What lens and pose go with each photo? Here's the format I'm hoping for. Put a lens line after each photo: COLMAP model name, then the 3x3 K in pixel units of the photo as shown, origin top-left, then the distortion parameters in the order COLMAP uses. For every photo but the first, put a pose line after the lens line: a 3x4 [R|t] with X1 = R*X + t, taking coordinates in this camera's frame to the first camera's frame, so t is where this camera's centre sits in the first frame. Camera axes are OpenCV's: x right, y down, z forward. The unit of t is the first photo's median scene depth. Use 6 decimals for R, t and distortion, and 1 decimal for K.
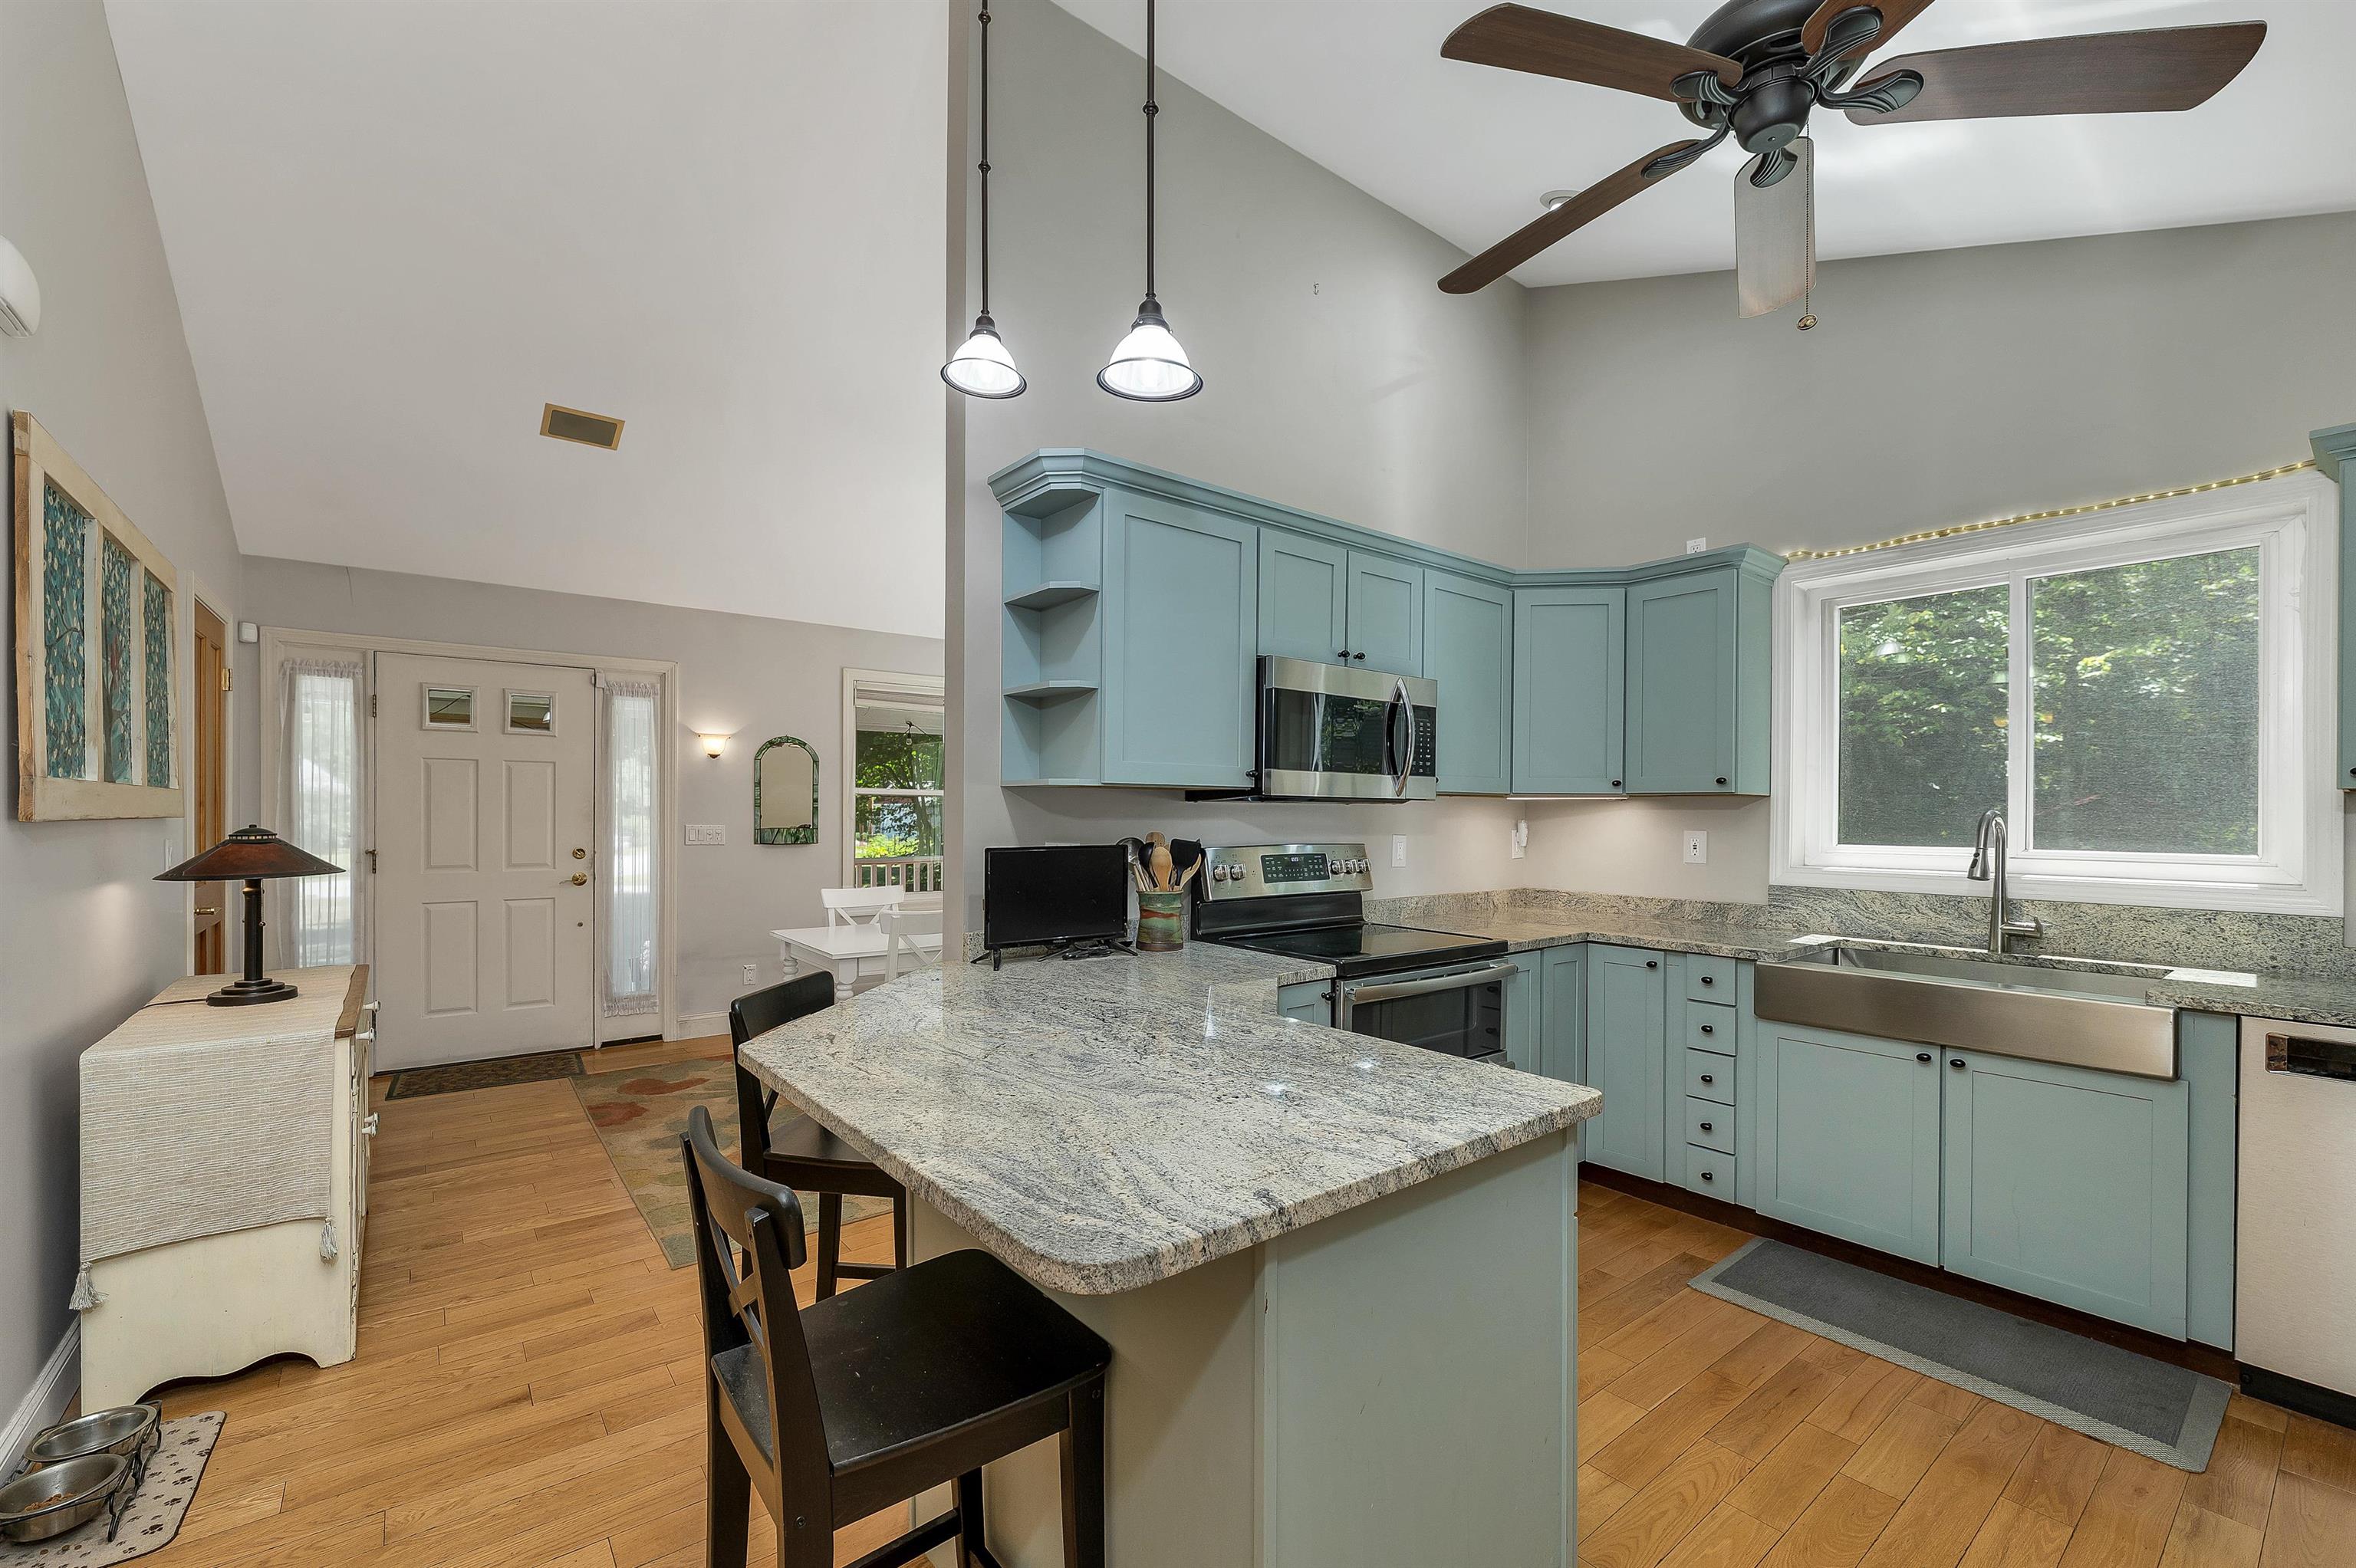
lens RADIAL K [[974.7, 0, 1166.3], [0, 974.7, 810.7], [0, 0, 1]] dist [-0.003813, -0.000508]
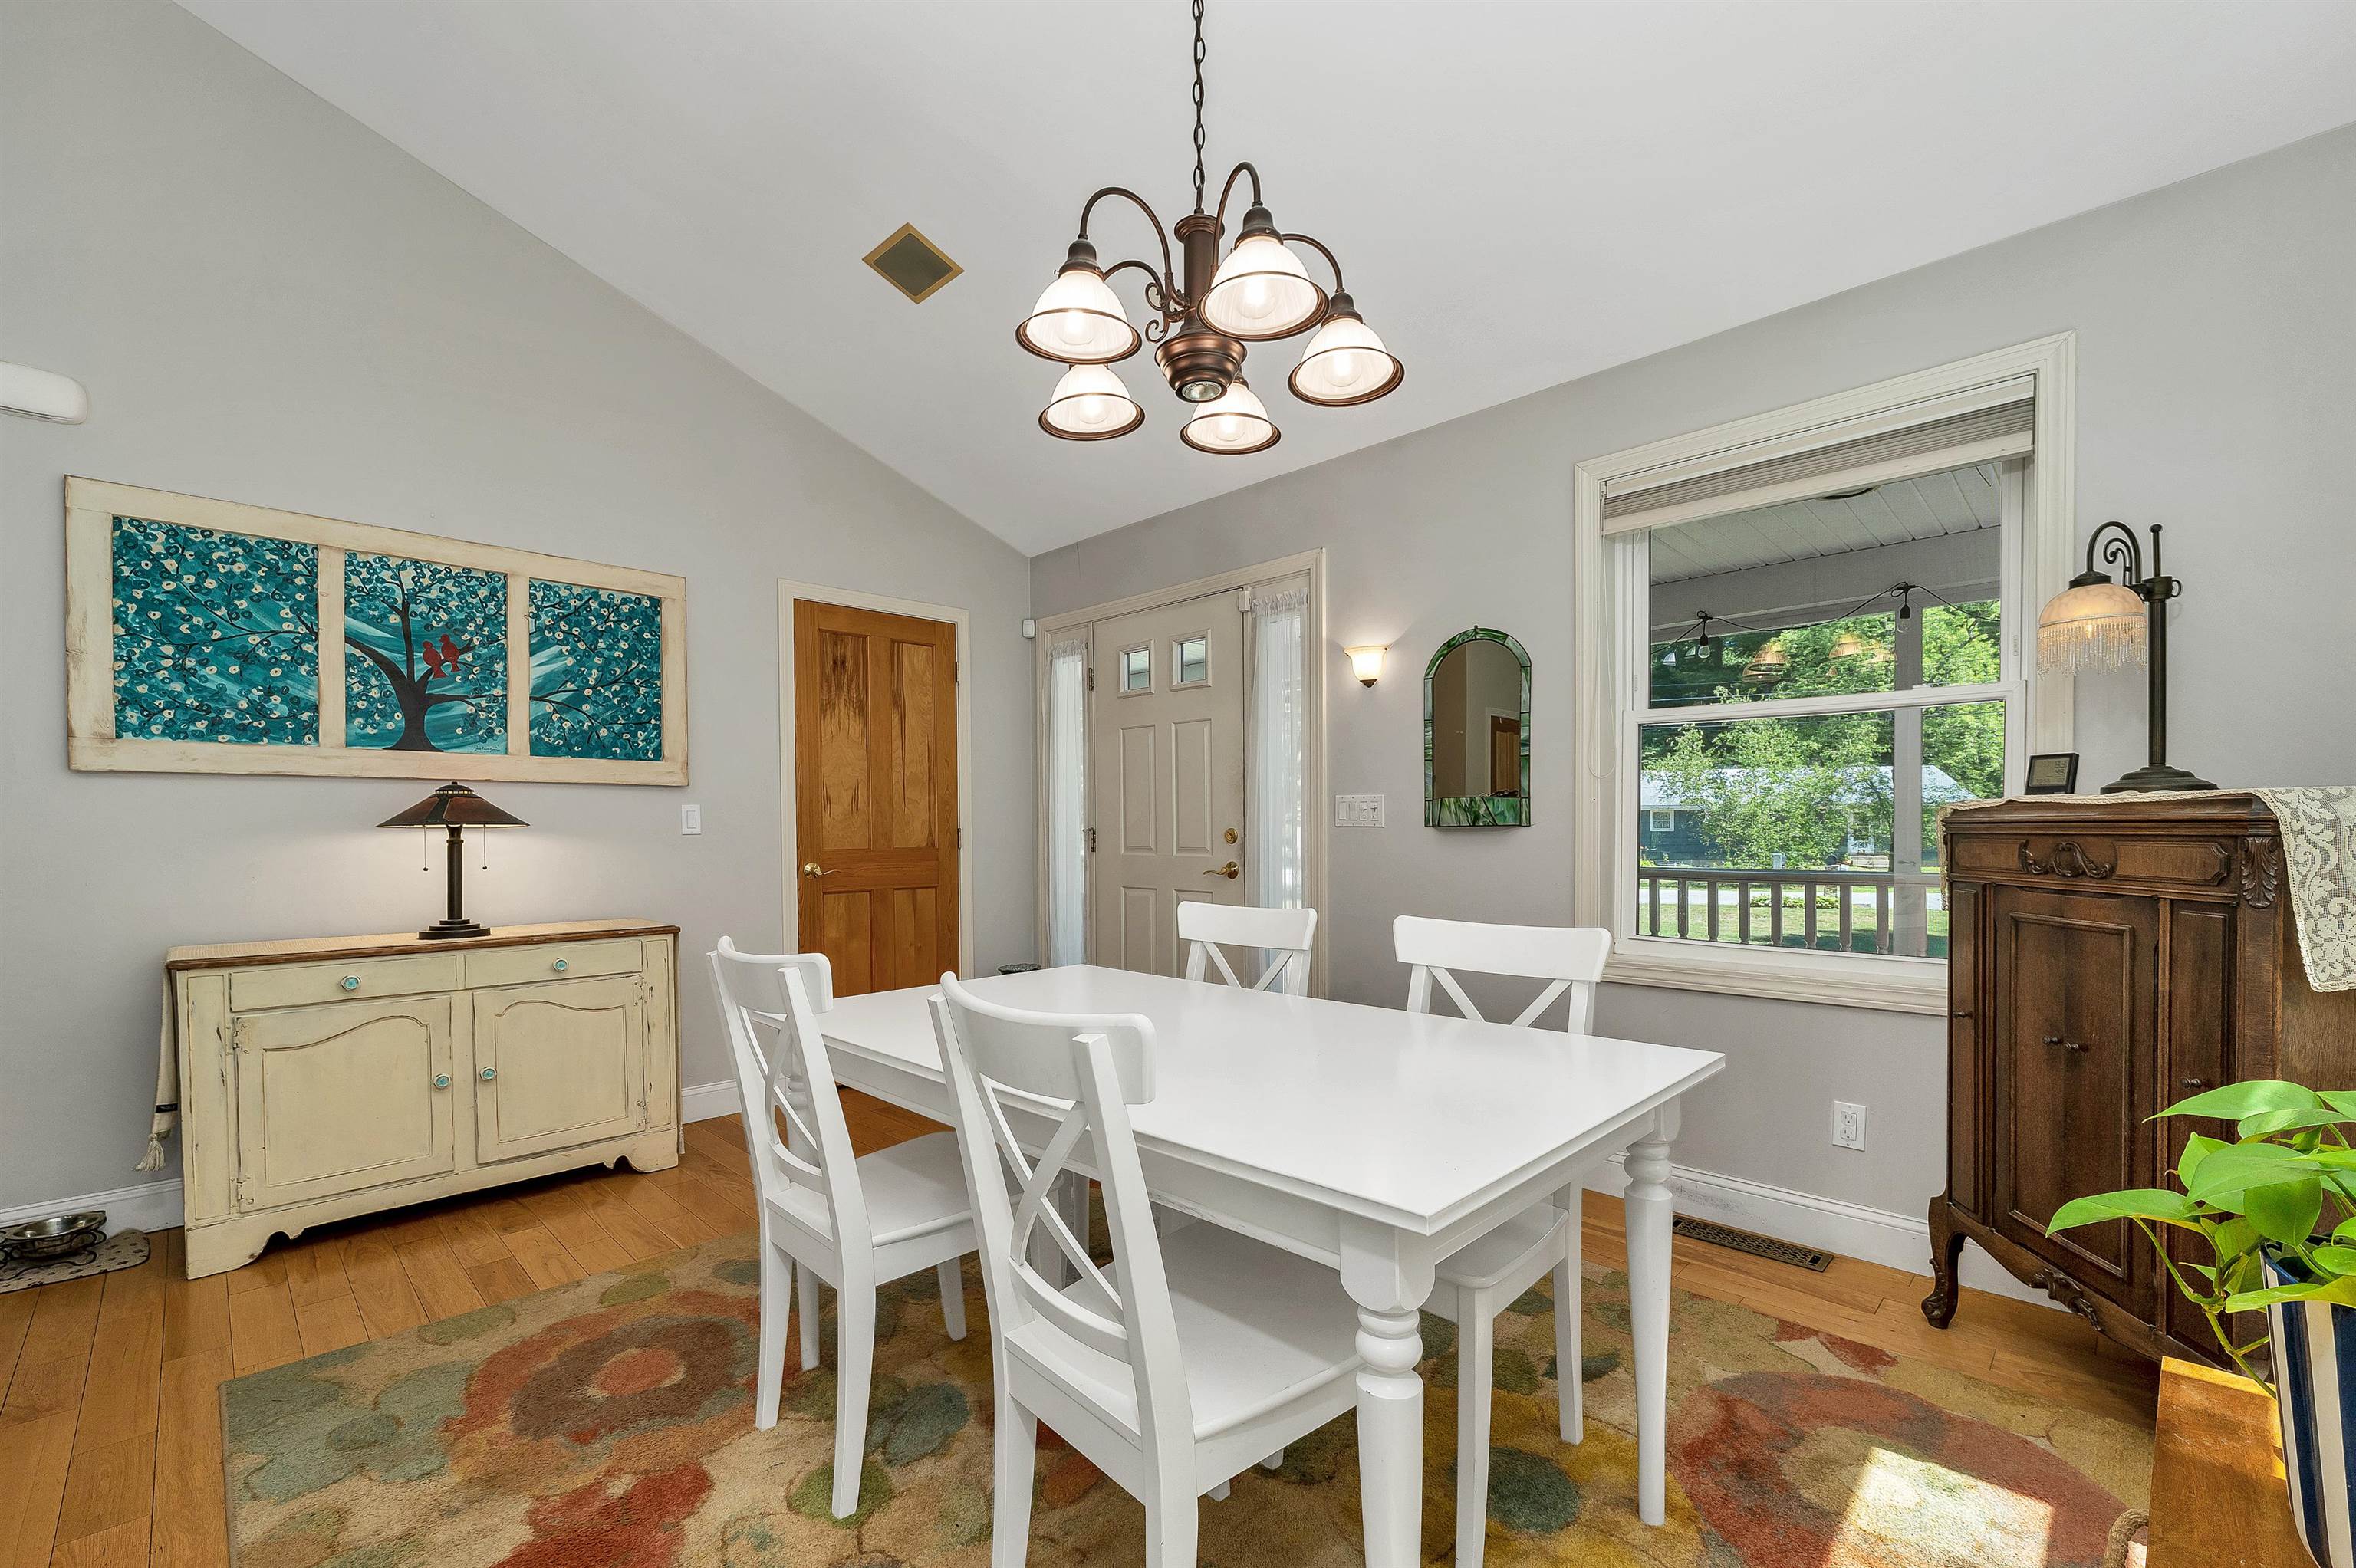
lens RADIAL K [[989.0, 0, 1177.1], [0, 989.0, 844.9], [0, 0, 1]] dist [-0.001041, -0.000350]
pose [[0.125125, 0.008524, -0.992104, 0.267625], [0.008380, 0.999918, 0.009648, 0.073359], [0.992106, -0.009521, 0.125043, 1.485245]]
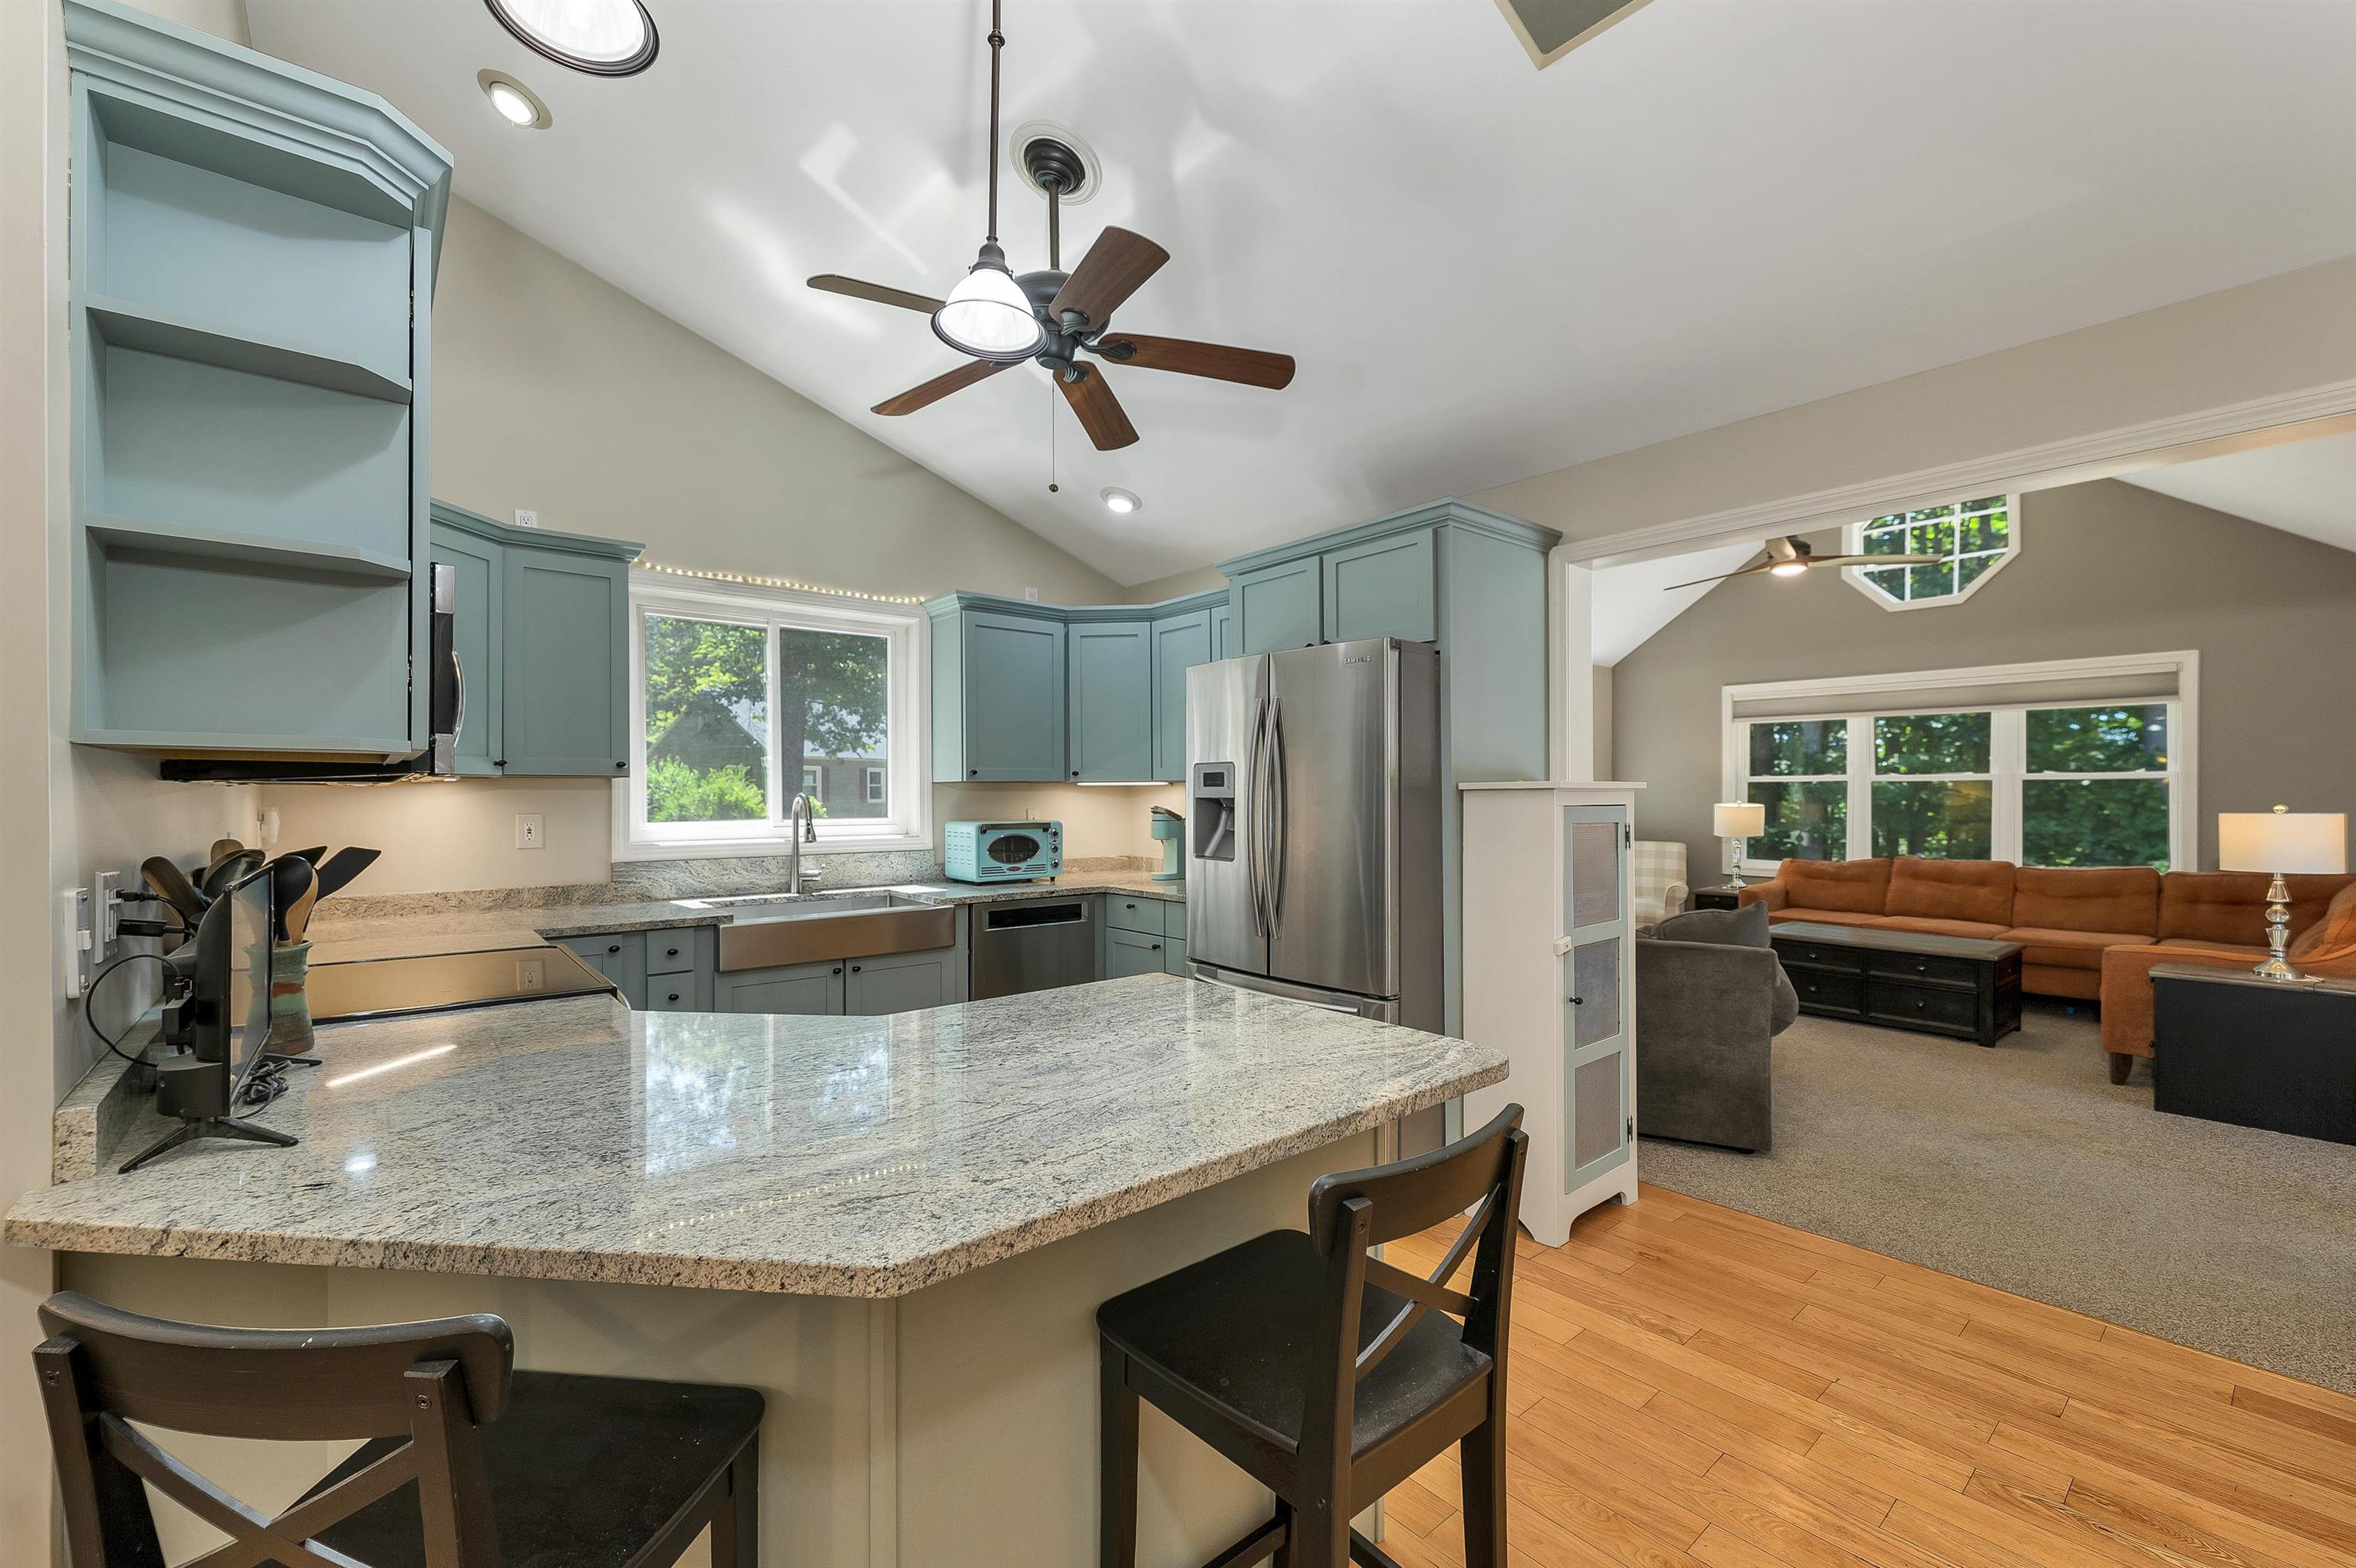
lens RADIAL K [[967.5, 0, 1170.3], [0, 967.5, 798.6], [0, 0, 1]] dist [-0.000916, -0.000601]
pose [[-0.029036, -0.010014, 0.999528, -0.529023], [0.000752, 0.999949, 0.010040, -0.005382], [-0.999578, 0.001043, -0.029027, 0.482833]]
